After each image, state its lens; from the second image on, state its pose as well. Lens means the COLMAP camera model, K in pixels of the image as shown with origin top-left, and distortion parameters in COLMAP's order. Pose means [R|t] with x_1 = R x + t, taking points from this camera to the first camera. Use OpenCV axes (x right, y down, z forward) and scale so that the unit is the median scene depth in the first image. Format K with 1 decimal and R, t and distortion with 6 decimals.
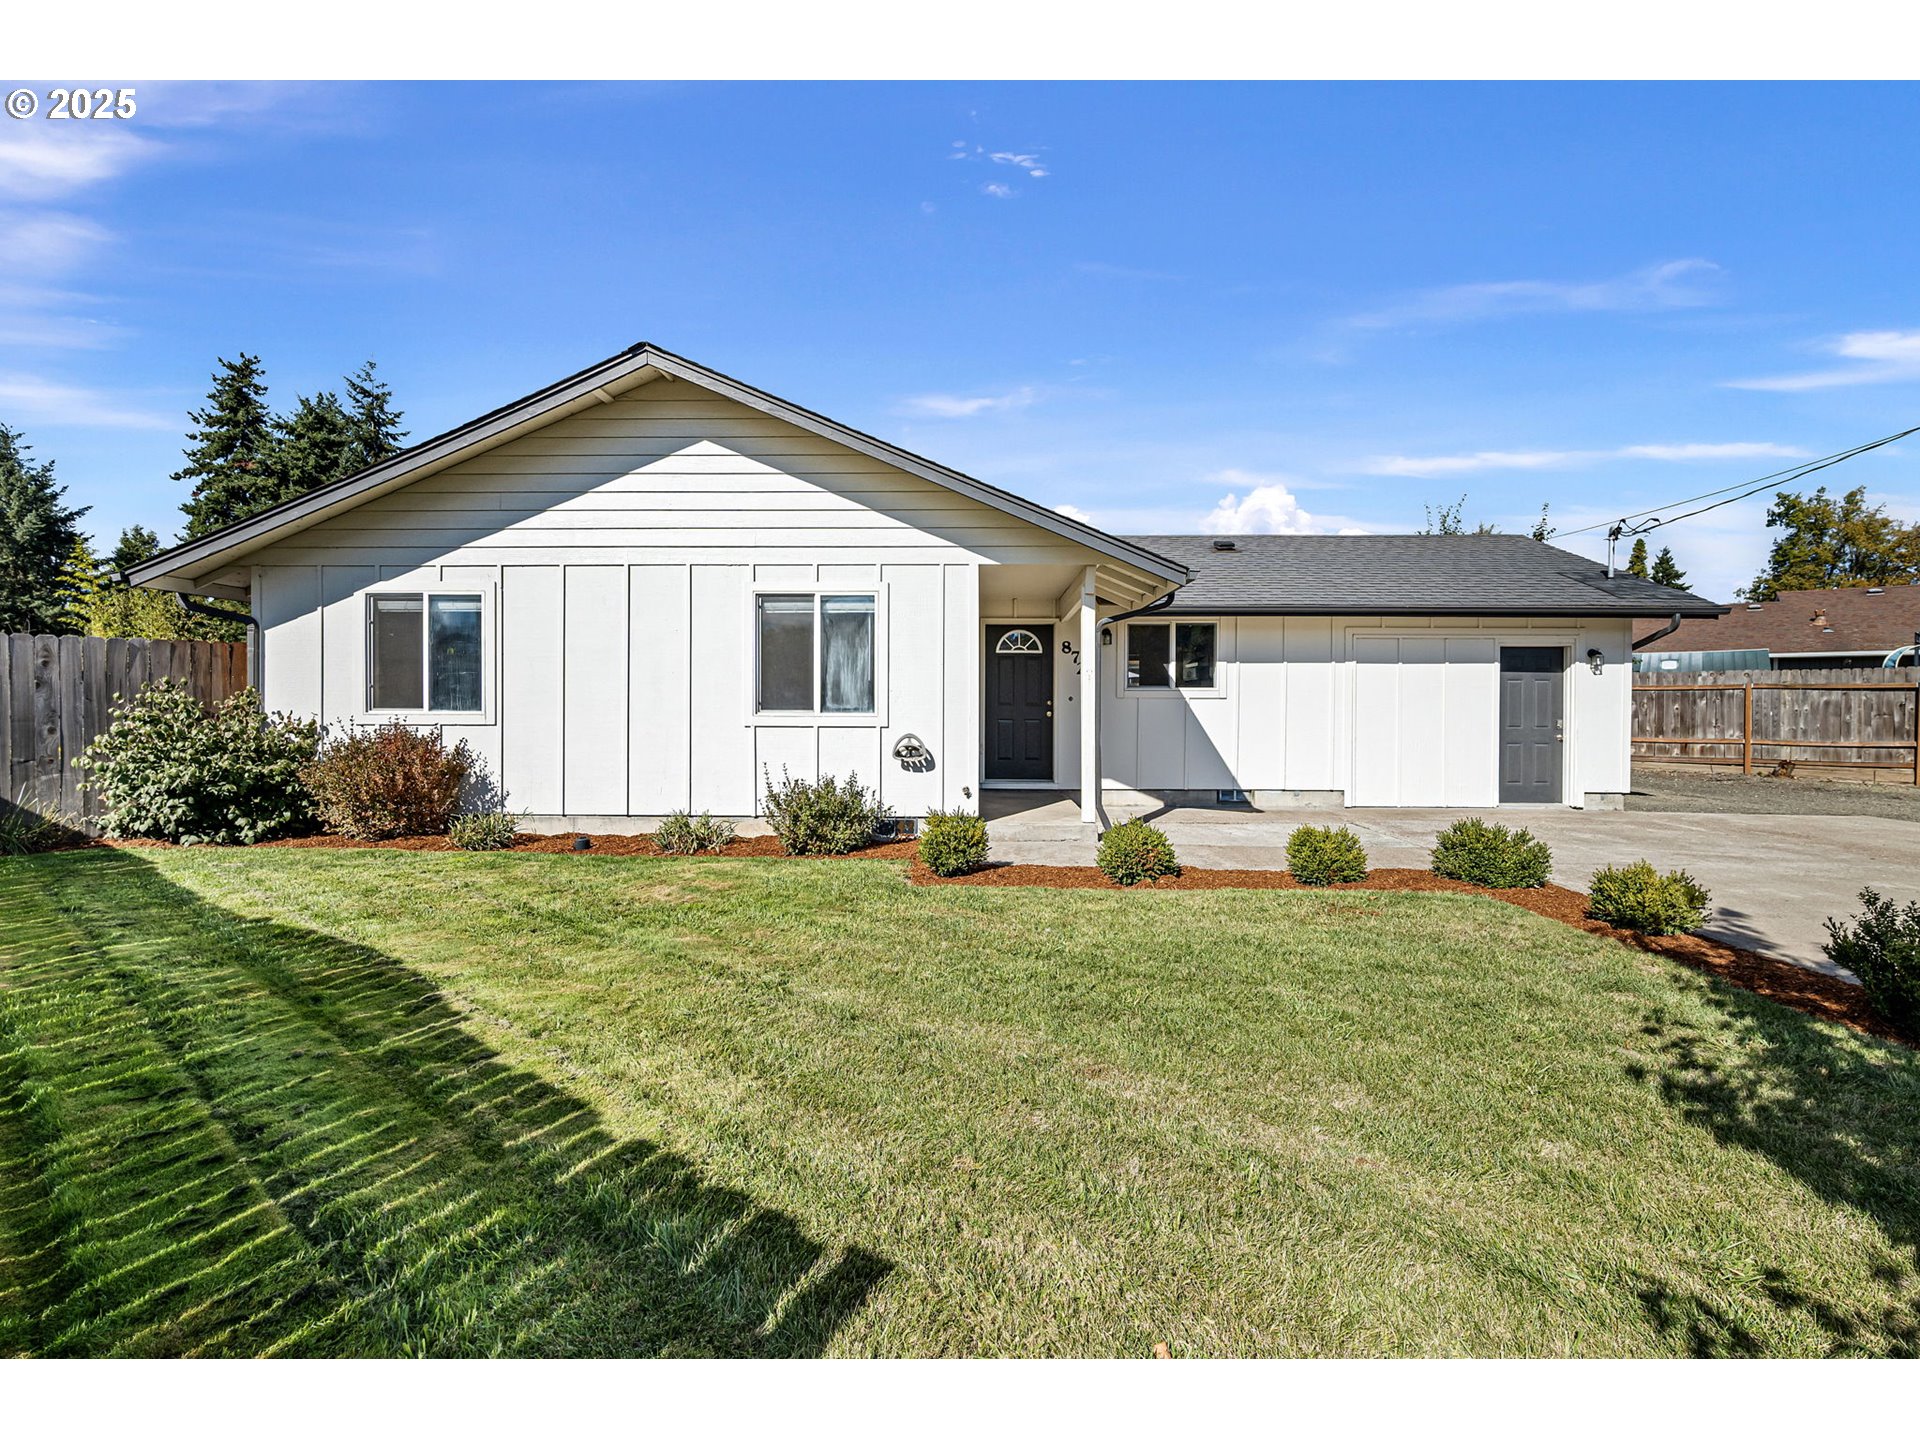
lens RADIAL K [[837.0, 0, 960.1], [0, 837.0, 713.2], [0, 0, 1]] dist [-0.000296, -0.000202]
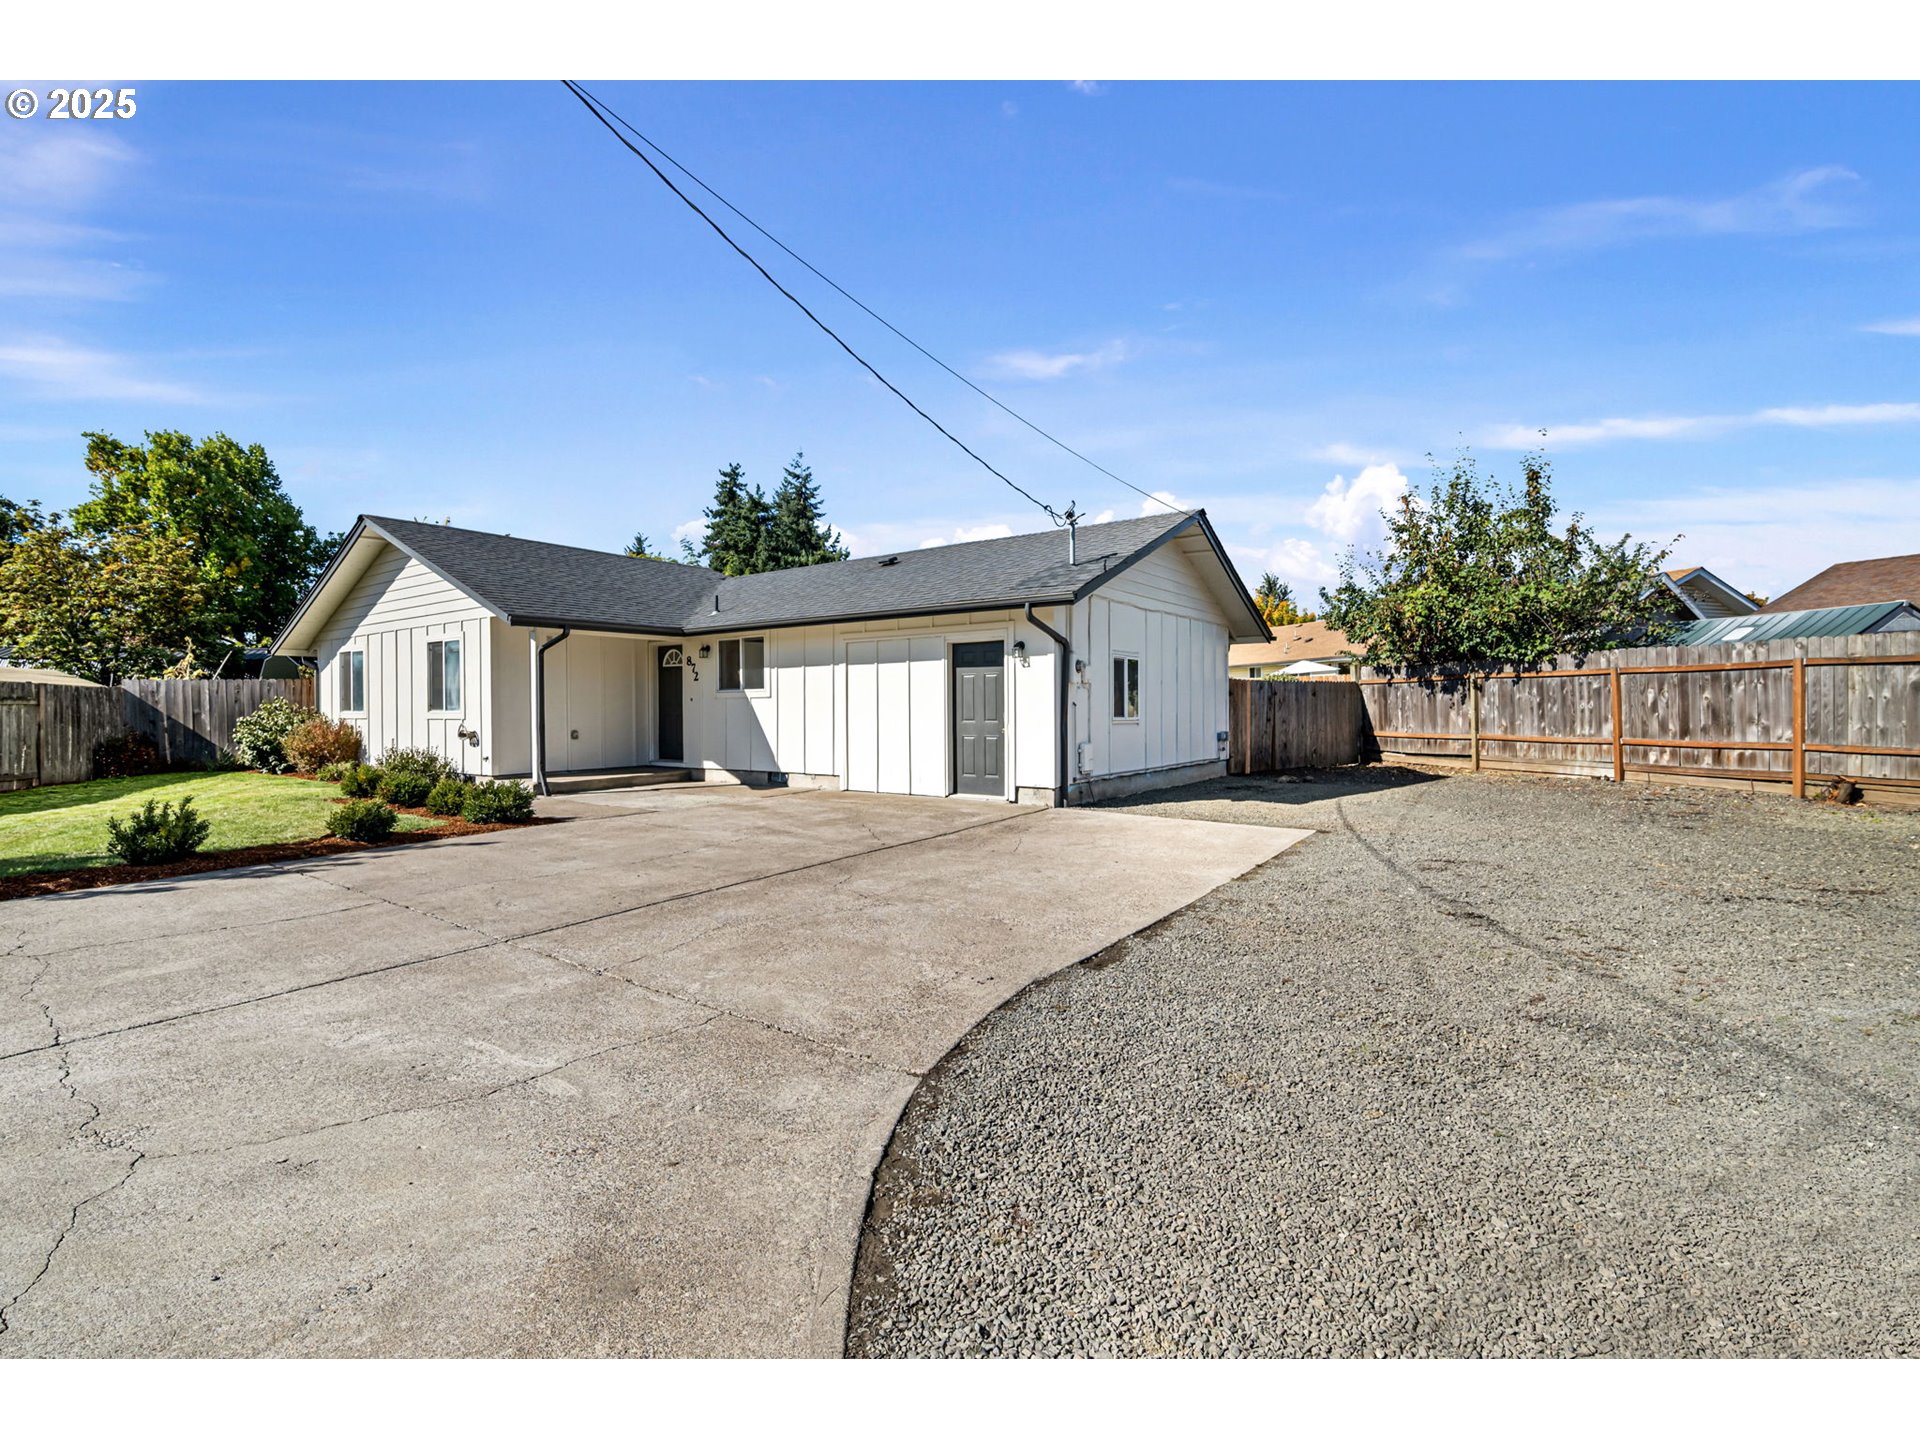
lens RADIAL K [[837.0, 0, 942.0], [0, 837.0, 715.9], [0, 0, 1]] dist [-0.000296, -0.000202]
pose [[0.825725, -0.004416, -0.564056, 1.206253], [0.004686, 0.999989, -0.000969, 0.011721], [0.564053, -0.001843, 0.825736, 0.129056]]
